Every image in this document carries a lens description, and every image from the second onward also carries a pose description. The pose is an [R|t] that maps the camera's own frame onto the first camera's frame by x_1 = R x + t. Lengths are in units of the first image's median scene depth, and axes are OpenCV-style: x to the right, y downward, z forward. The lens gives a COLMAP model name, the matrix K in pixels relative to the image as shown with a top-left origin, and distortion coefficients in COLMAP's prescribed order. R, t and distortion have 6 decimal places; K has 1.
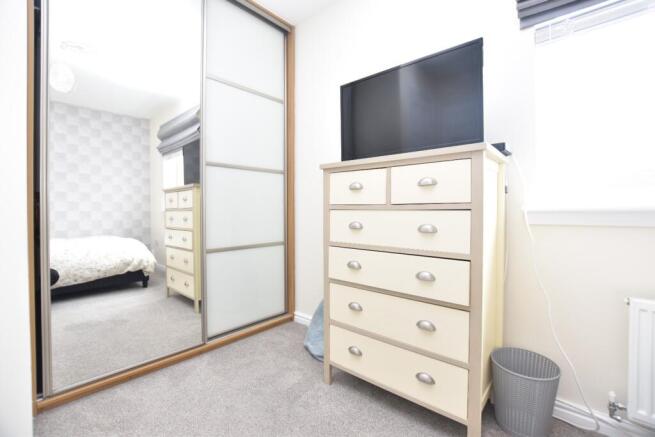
lens RADIAL K [[288.1, 0, 326.1], [0, 288.1, 213.1], [0, 0, 1]] dist [-0.028862, 0.000630]
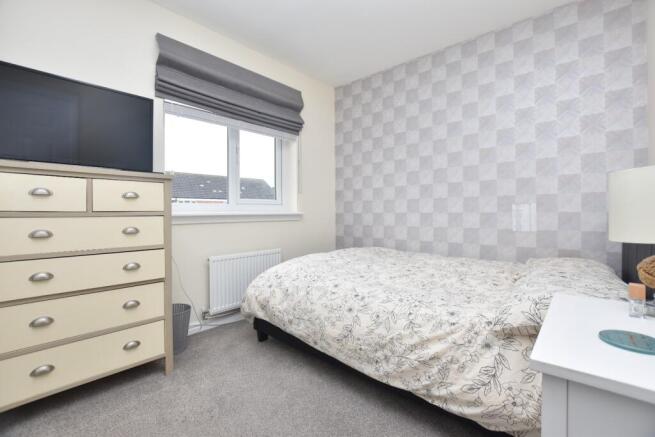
lens RADIAL K [[288.1, 0, 326.1], [0, 288.1, 213.1], [0, 0, 1]] dist [-0.028862, 0.000630]
pose [[-0.004378, -0.001347, 0.999990, -0.879674], [0.005796, 0.999982, 0.001372, -0.021171], [-0.999974, 0.005802, -0.004370, 0.098680]]
